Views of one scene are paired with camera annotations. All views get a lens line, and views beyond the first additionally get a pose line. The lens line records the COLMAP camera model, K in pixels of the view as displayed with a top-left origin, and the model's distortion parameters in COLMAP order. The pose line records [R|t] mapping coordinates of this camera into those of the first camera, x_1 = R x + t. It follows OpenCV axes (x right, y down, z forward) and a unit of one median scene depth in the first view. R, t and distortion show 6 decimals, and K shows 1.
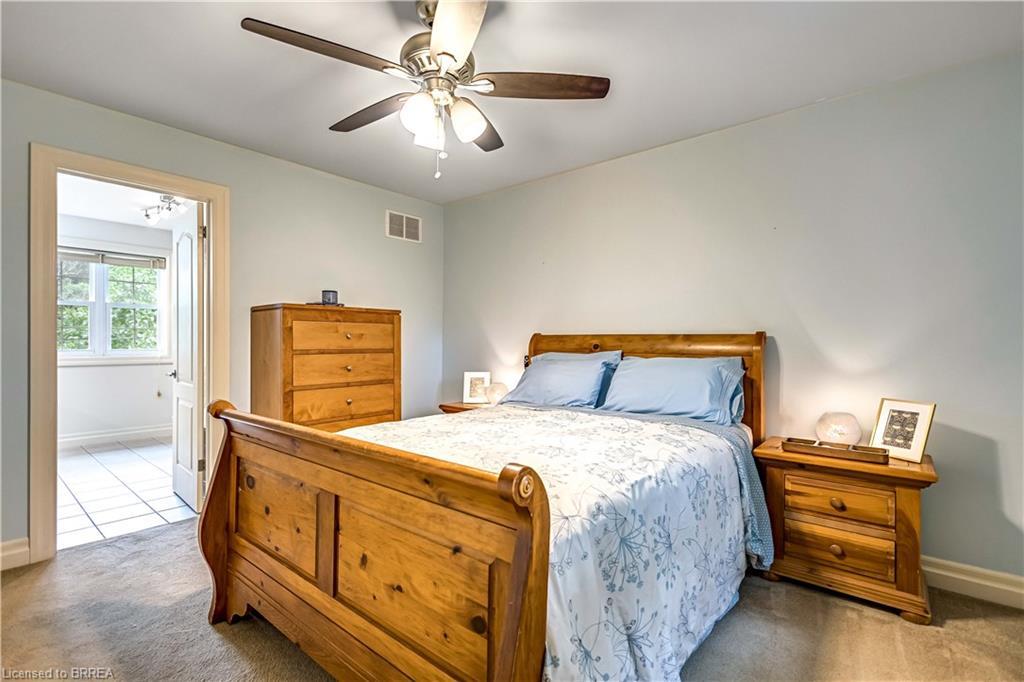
lens RADIAL K [[472.0, 0, 512.0], [0, 472.0, 341.0], [0, 0, 1]] dist [0.011846, 0.000314]
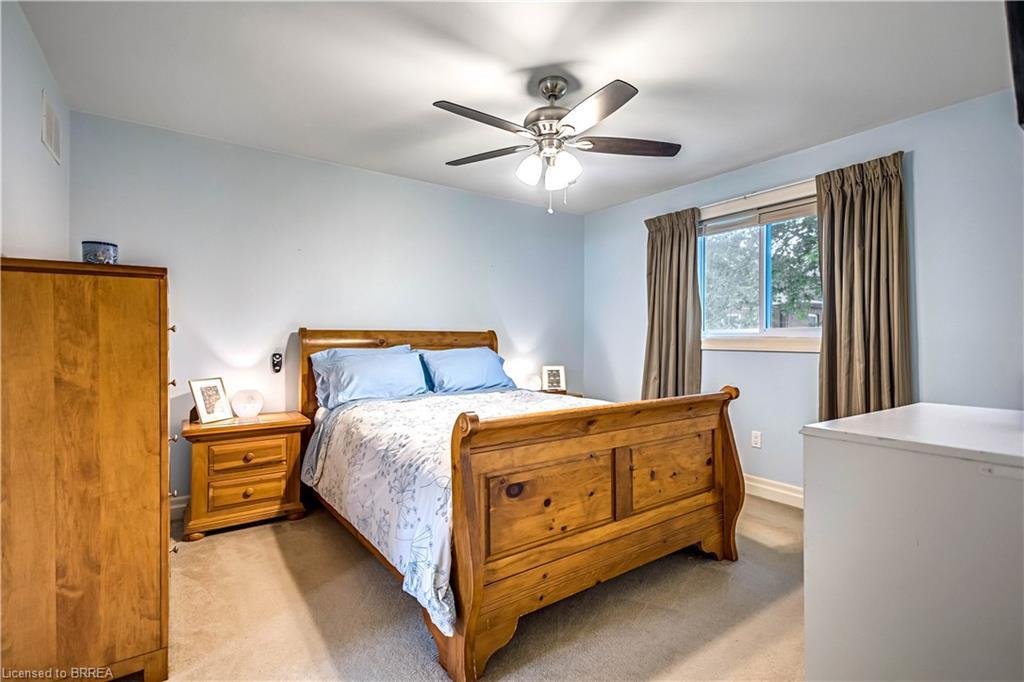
lens RADIAL K [[472.0, 0, 512.0], [0, 472.0, 341.0], [0, 0, 1]] dist [0.011846, 0.000314]
pose [[0.260163, -0.012197, 0.965488, -1.242183], [-0.002914, 0.999906, 0.013417, -0.007846], [-0.965560, -0.006304, 0.260103, 0.652404]]
